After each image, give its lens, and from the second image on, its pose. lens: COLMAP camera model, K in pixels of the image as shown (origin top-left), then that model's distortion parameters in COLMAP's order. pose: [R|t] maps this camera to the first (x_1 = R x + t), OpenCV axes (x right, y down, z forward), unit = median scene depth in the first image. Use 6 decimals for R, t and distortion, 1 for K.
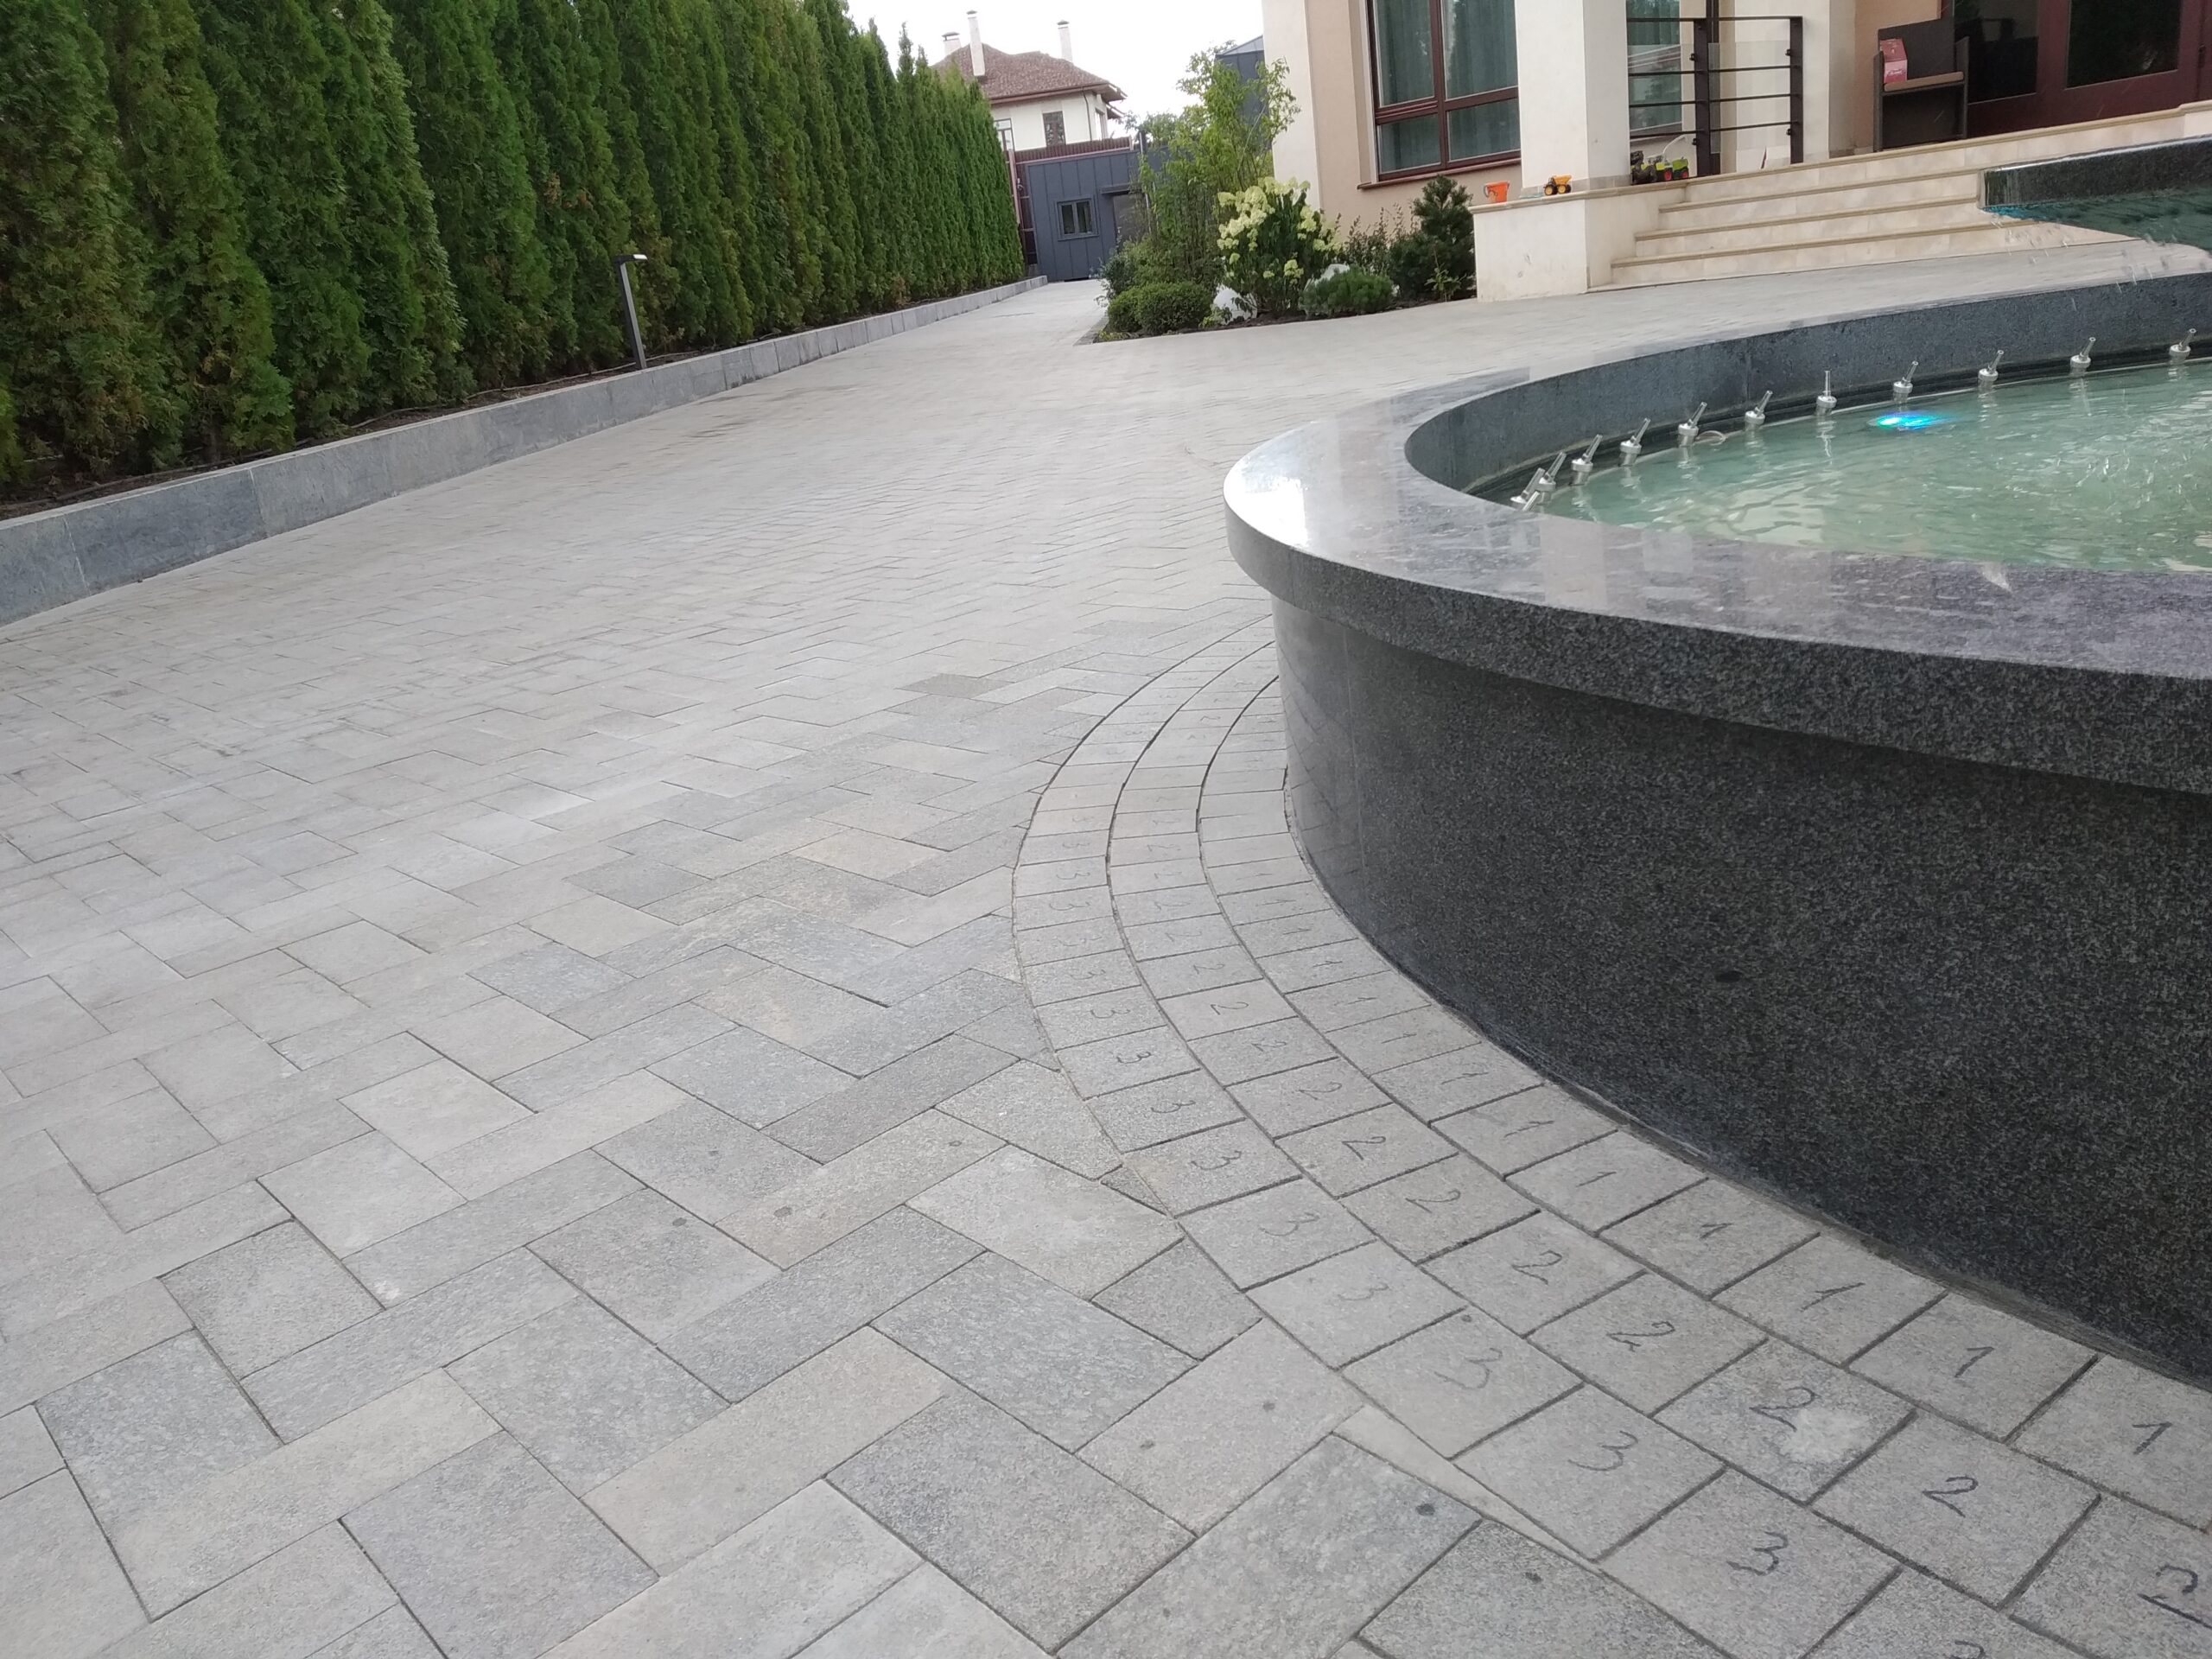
lens RADIAL K [[1724.0, 0, 1114.8], [0, 1724.0, 818.2], [0, 0, 1]] dist [0.021077, -0.023452]
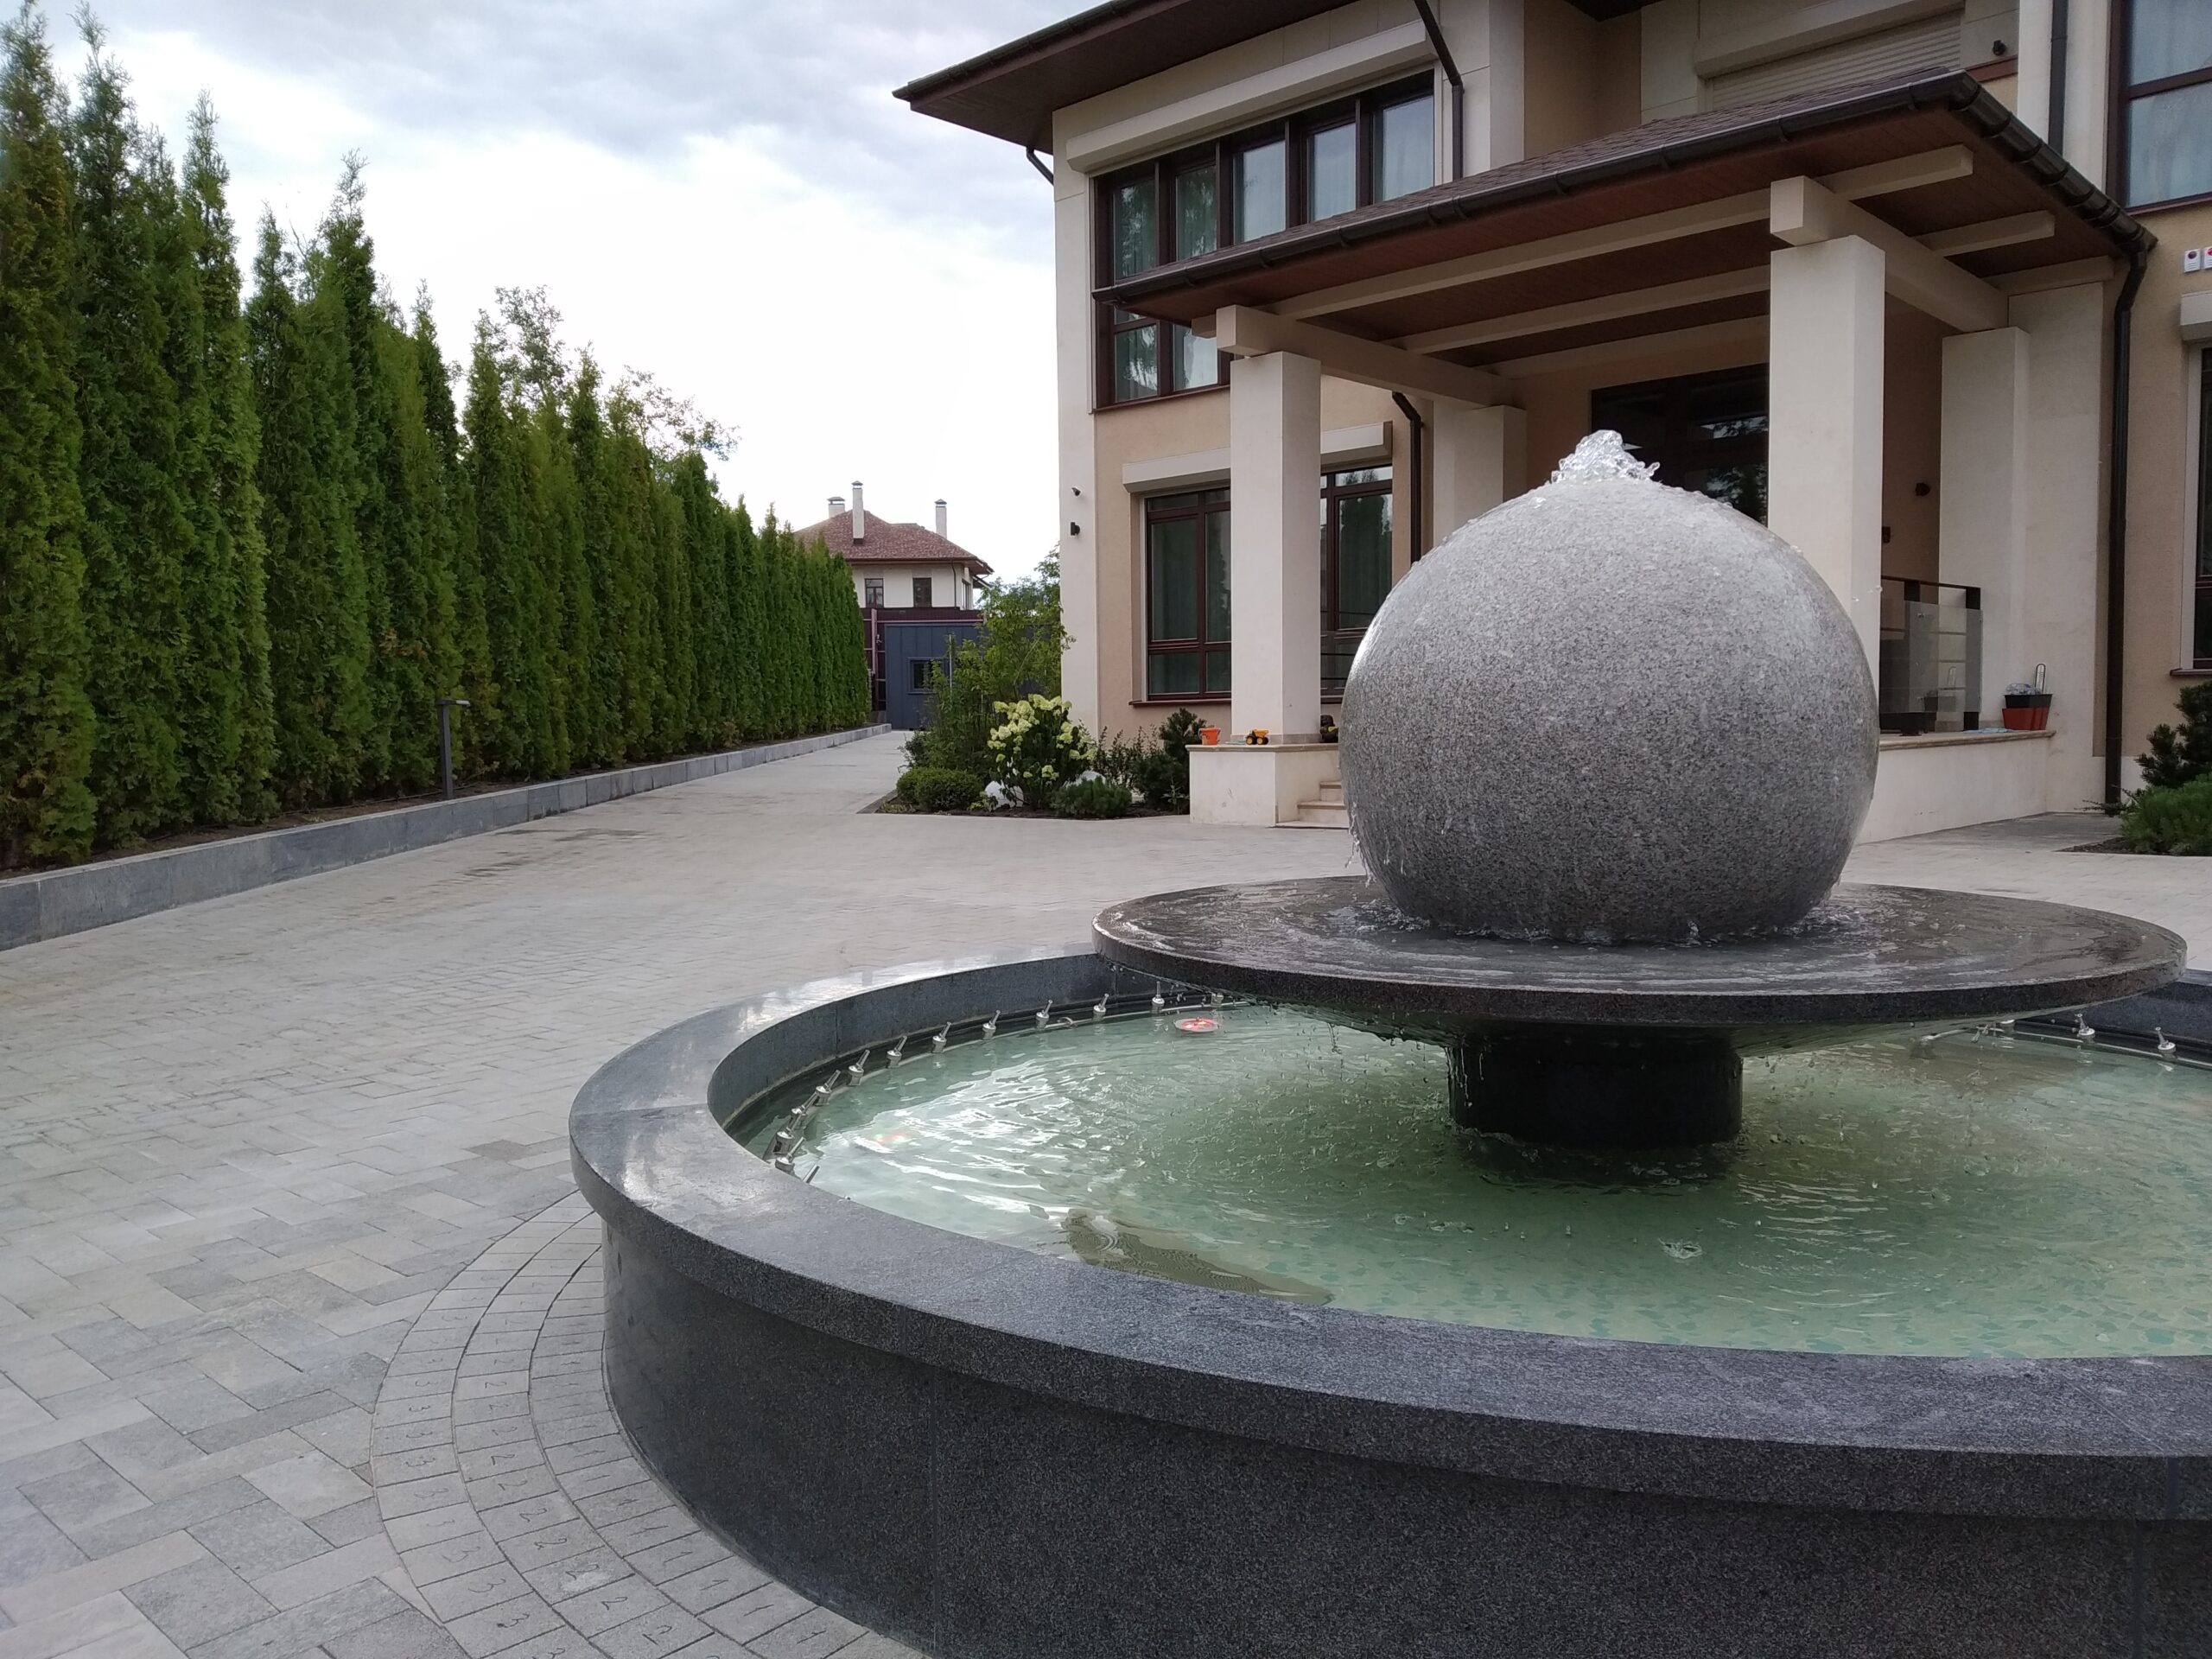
lens RADIAL K [[1724.0, 0, 1107.8], [0, 1724.0, 821.5], [0, 0, 1]] dist [0.021077, -0.023452]
pose [[0.991457, 0.101943, 0.081371, 0.079155], [-0.078662, 0.964934, -0.250430, -0.007643], [-0.104047, 0.241889, 0.964709, -0.142114]]
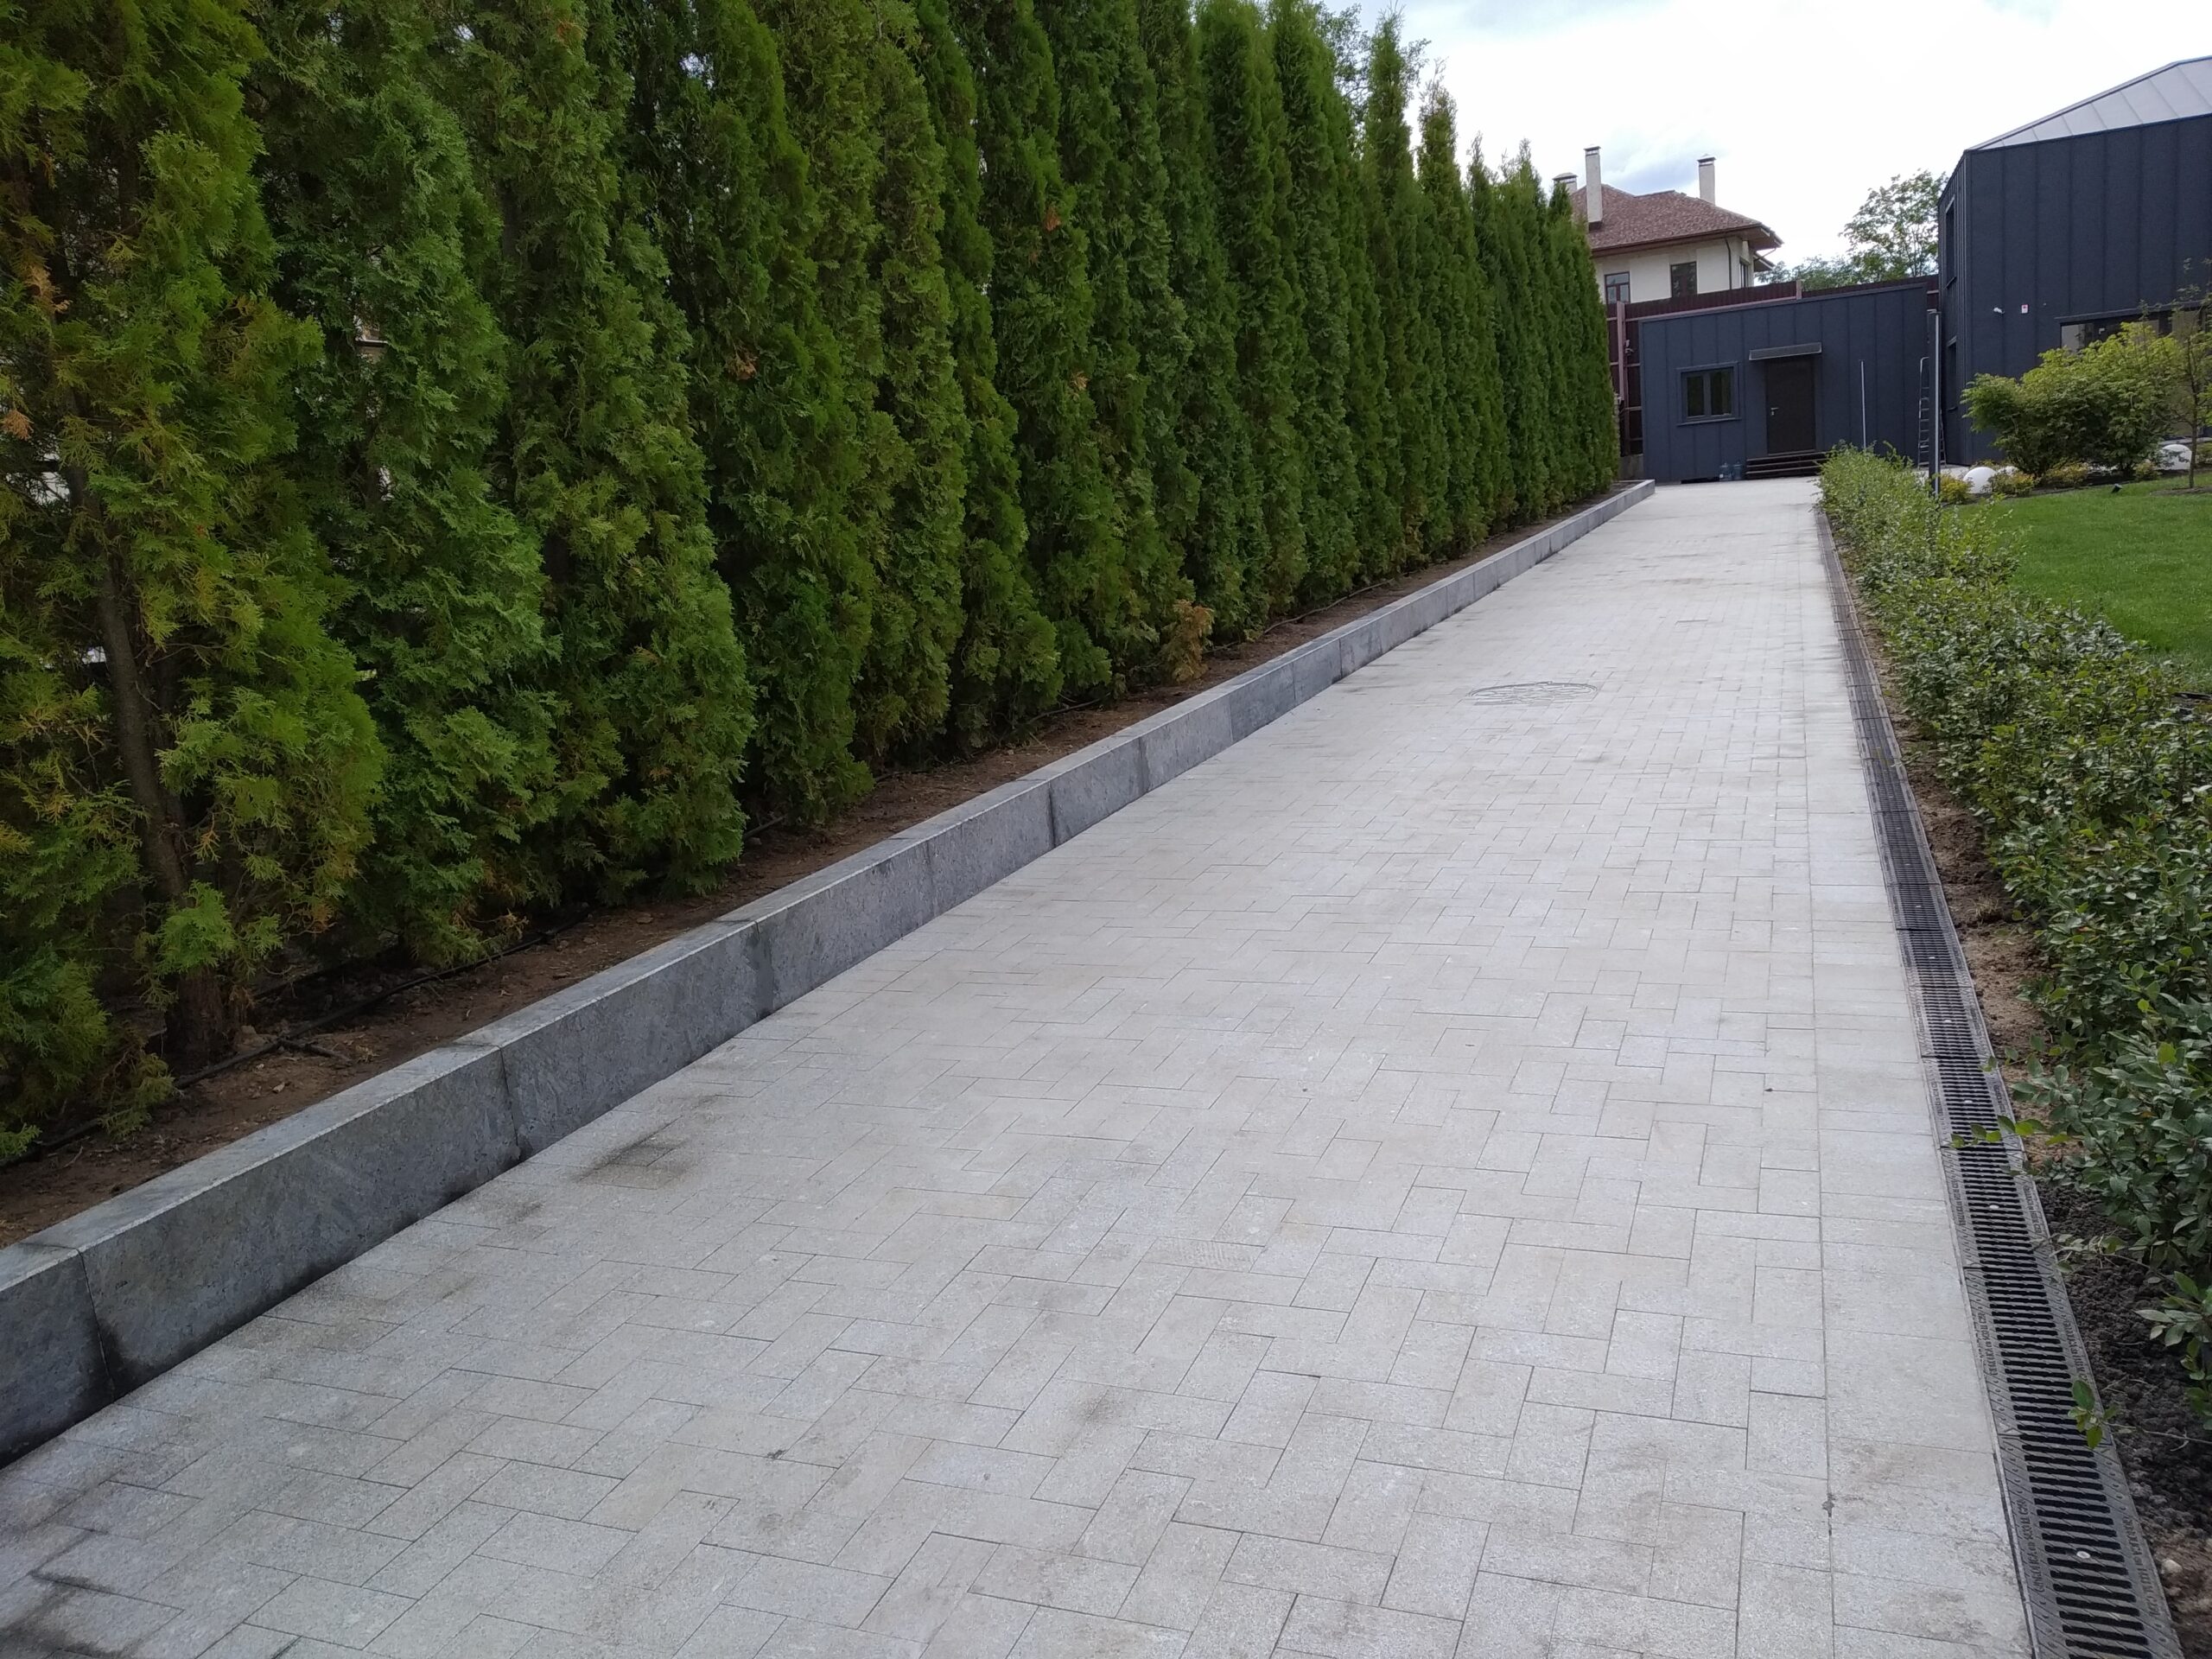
lens RADIAL K [[1724.0, 0, 1061.4], [0, 1724.0, 805.4], [0, 0, 1]] dist [0.021077, -0.023452]
pose [[0.934855, 0.092271, -0.342830, -0.081674], [-0.123499, 0.989848, -0.070355, -0.725878], [0.332858, 0.108111, 0.936759, 1.987711]]
